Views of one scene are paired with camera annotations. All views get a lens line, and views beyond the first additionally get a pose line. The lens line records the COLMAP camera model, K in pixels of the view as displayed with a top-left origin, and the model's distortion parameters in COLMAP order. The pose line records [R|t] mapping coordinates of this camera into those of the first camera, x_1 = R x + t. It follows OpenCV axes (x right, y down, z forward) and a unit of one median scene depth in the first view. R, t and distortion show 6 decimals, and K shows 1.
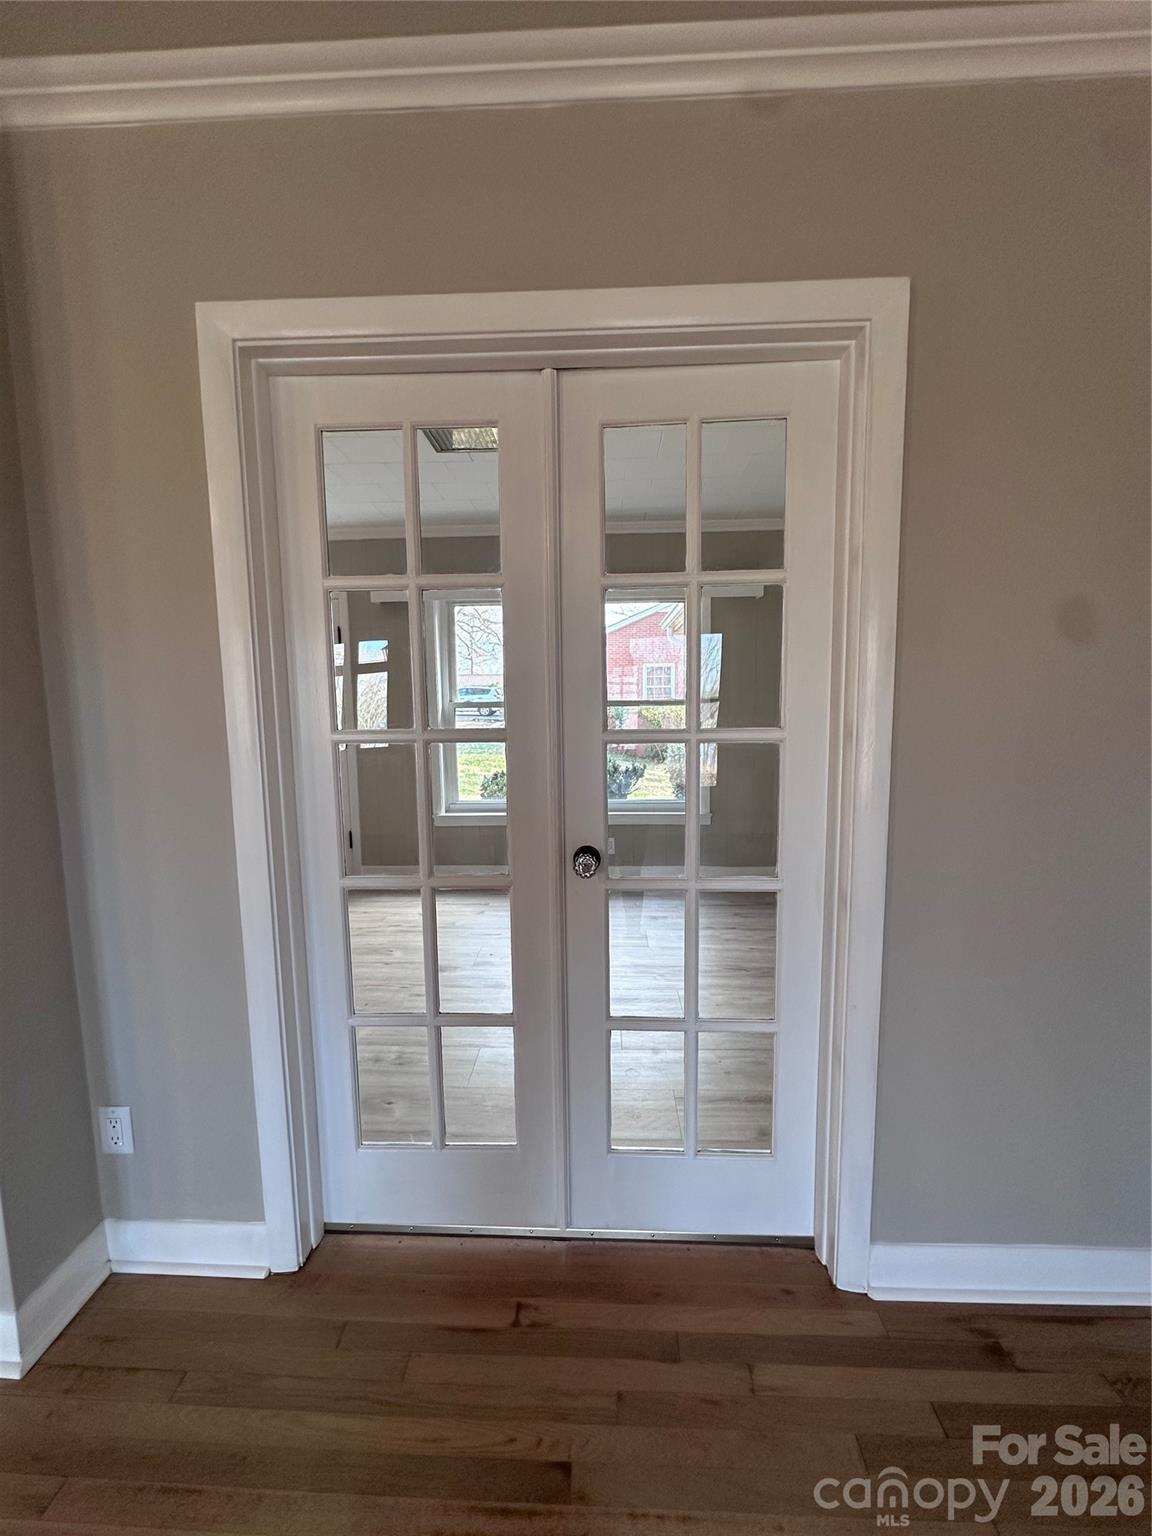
lens RADIAL K [[614.6, 0, 578.0], [0, 614.6, 766.4], [0, 0, 1]] dist [-0.002338, -0.000138]
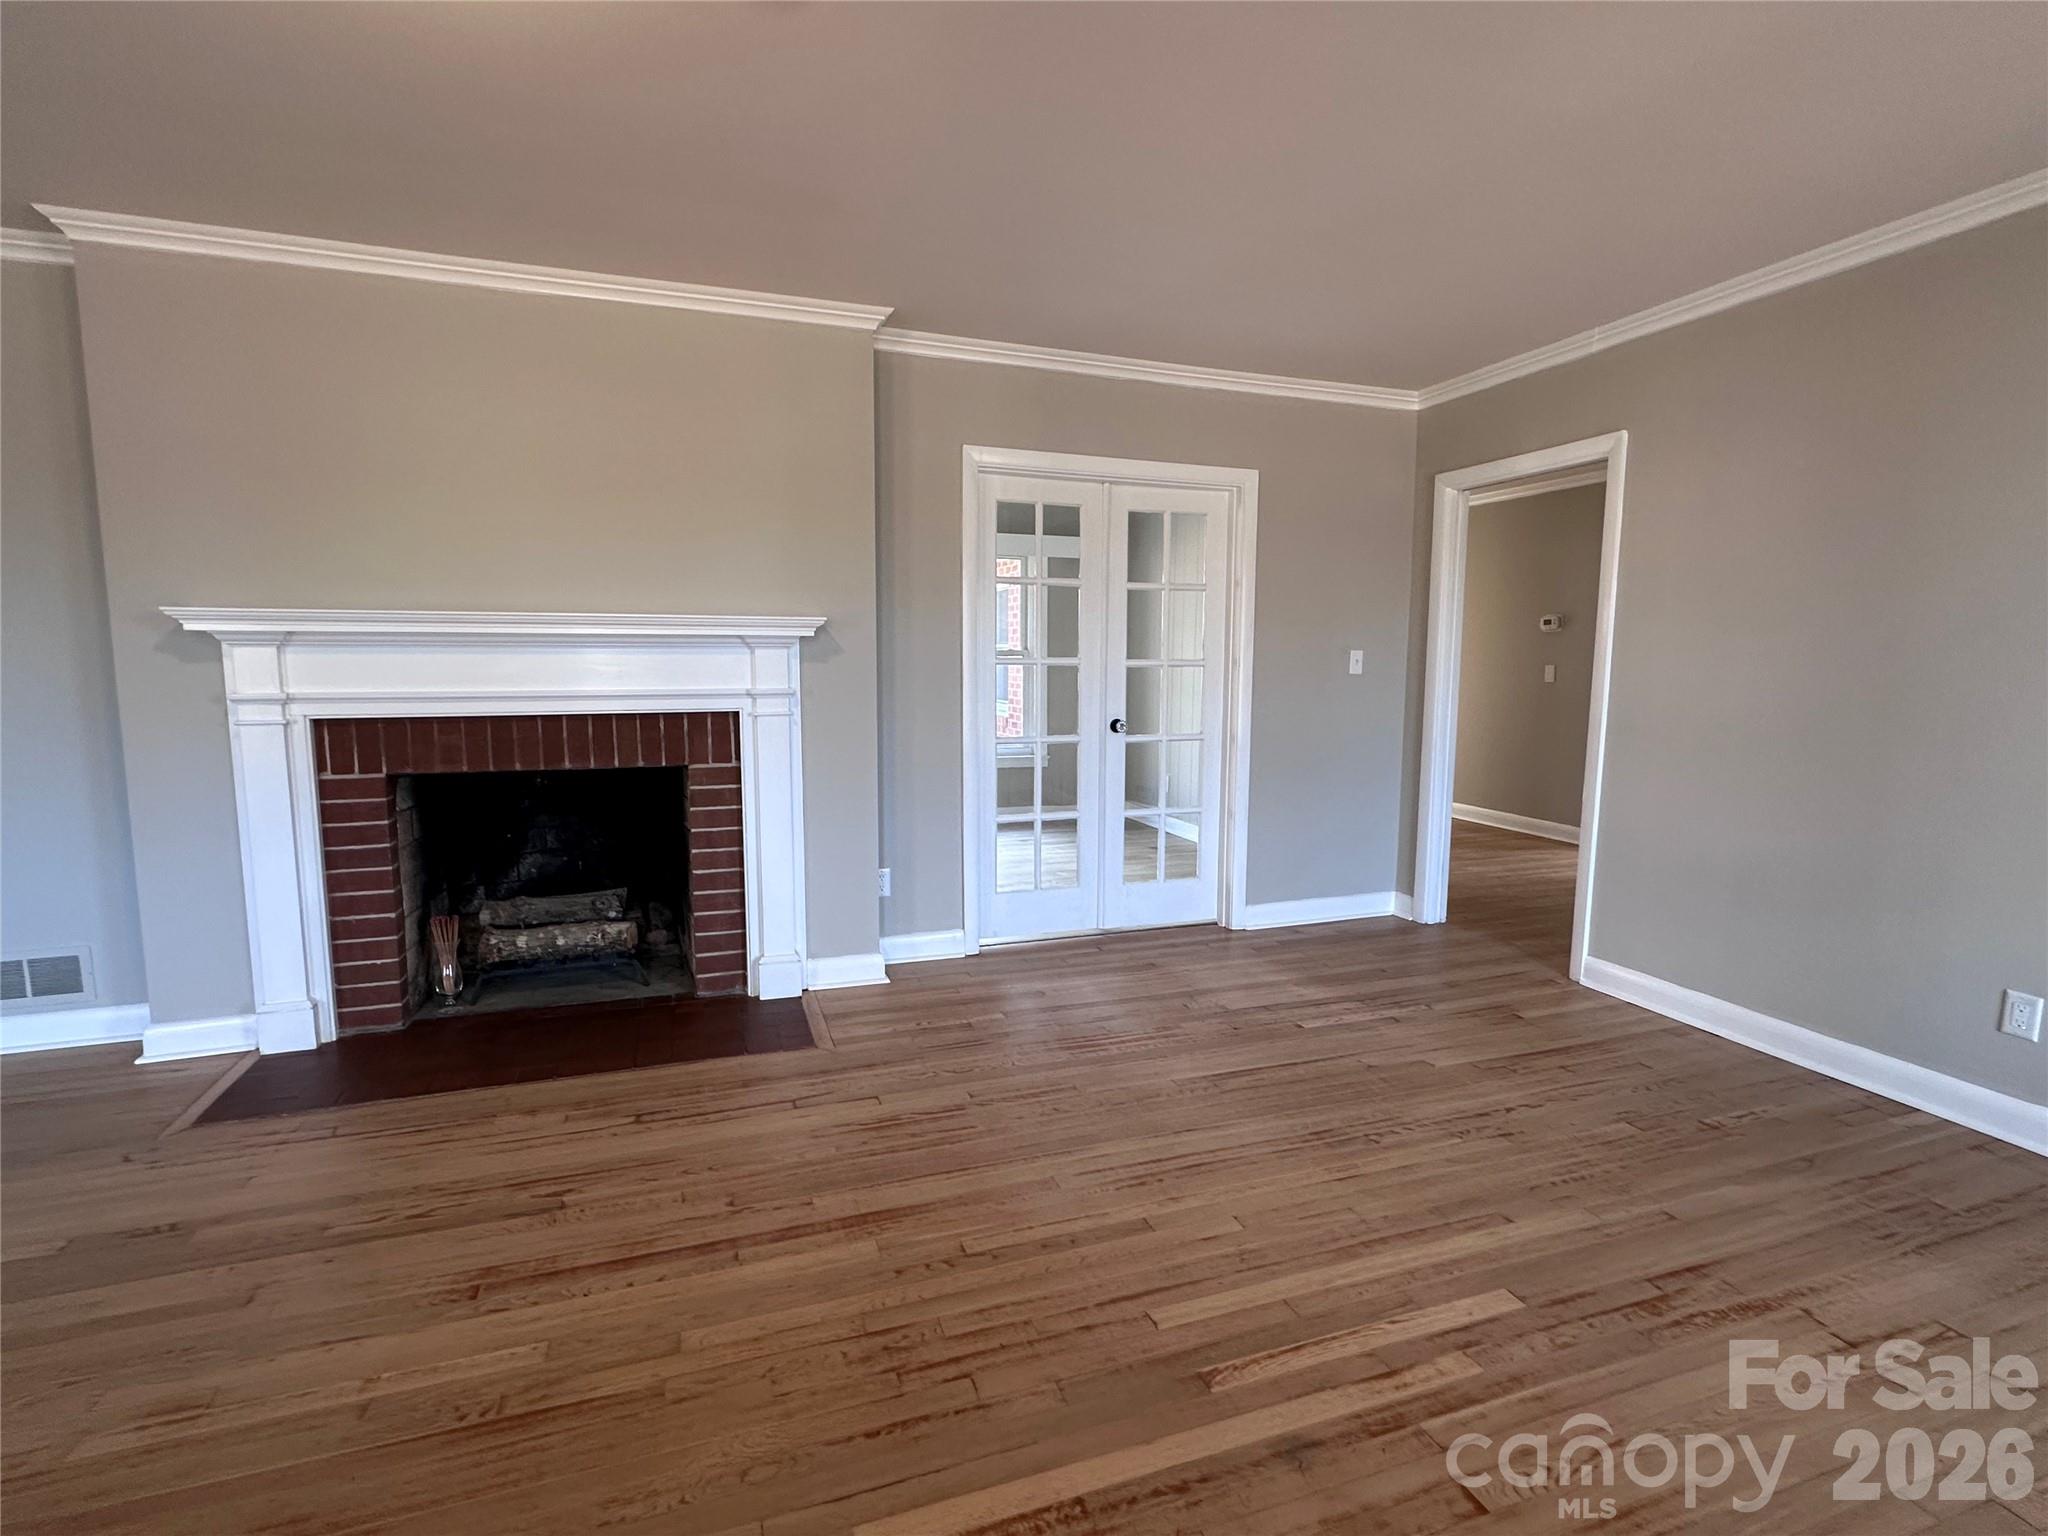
lens RADIAL K [[971.5, 0, 1020.5], [0, 971.5, 765.4], [0, 0, 1]] dist [-0.002262, -0.000436]
pose [[0.928592, -0.024086, 0.370320, -1.461297], [0.023544, 0.999705, 0.005984, 0.259905], [-0.370354, 0.003162, 0.928885, -1.809921]]
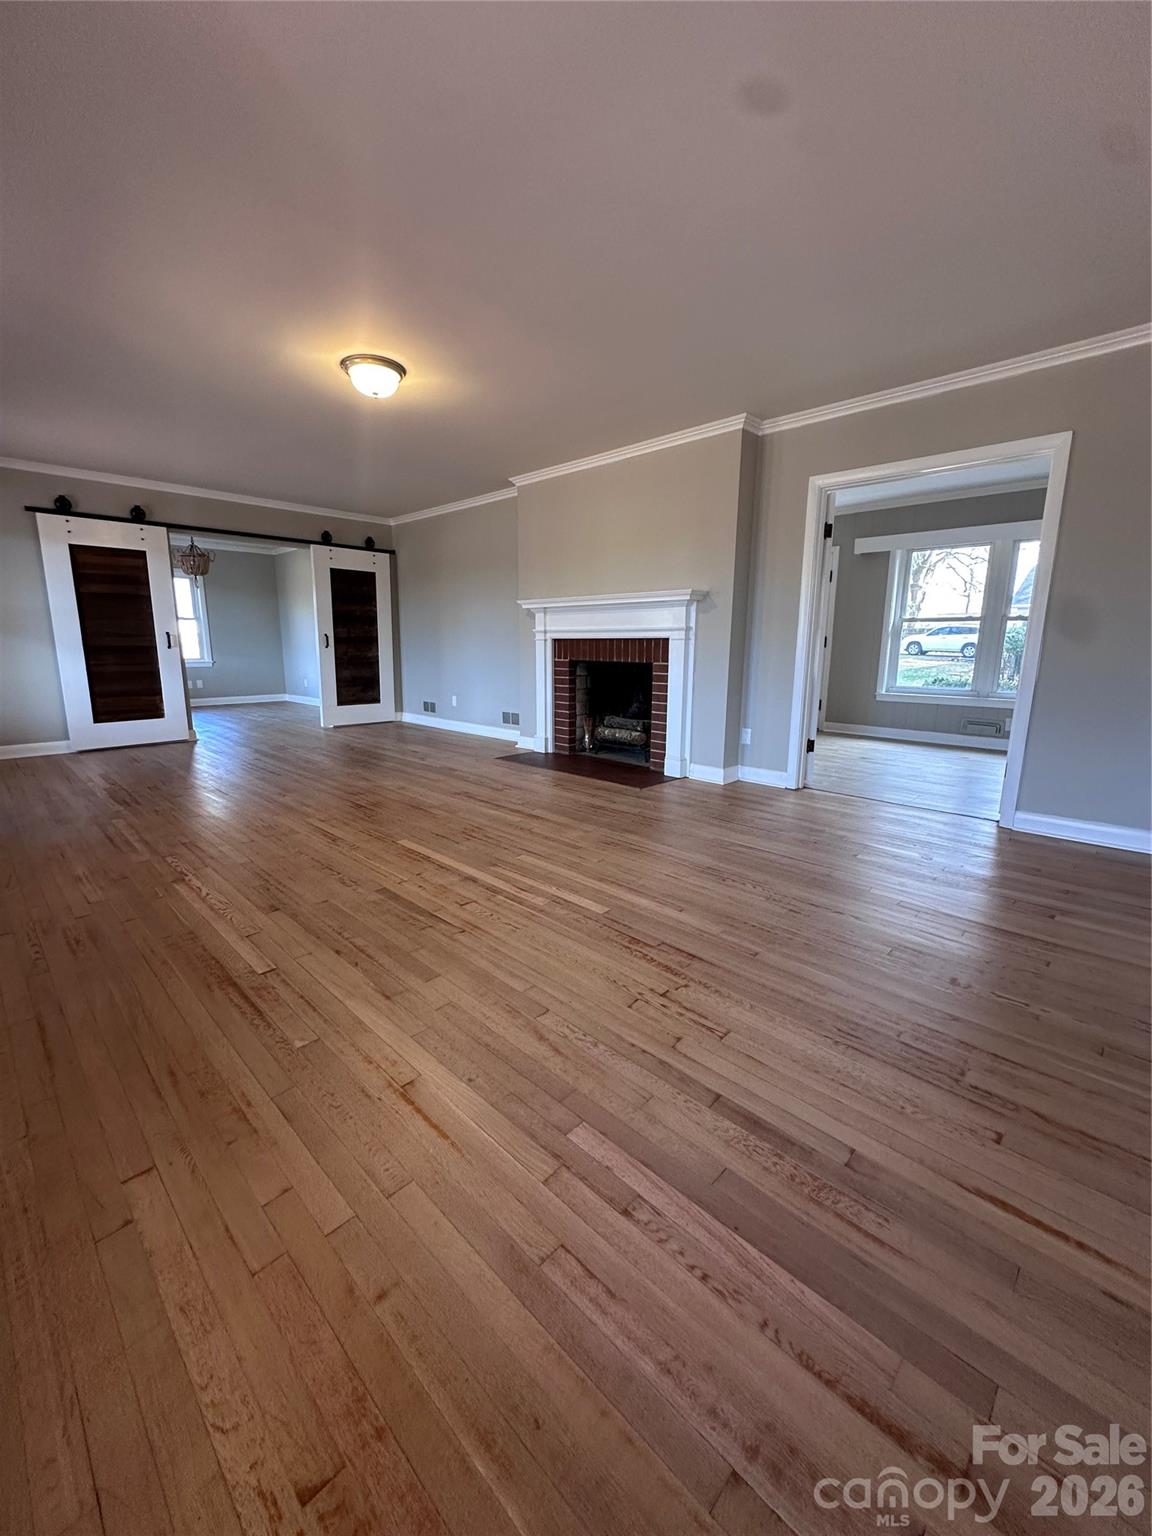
lens RADIAL K [[612.8, 0, 572.5], [0, 612.8, 764.3], [0, 0, 1]] dist [-0.000975, 0.000028]
pose [[0.743086, 0.147359, -0.652770, 0.725083], [-0.089945, 0.988596, 0.120779, 0.448687], [0.663123, -0.031036, 0.747867, -2.109571]]
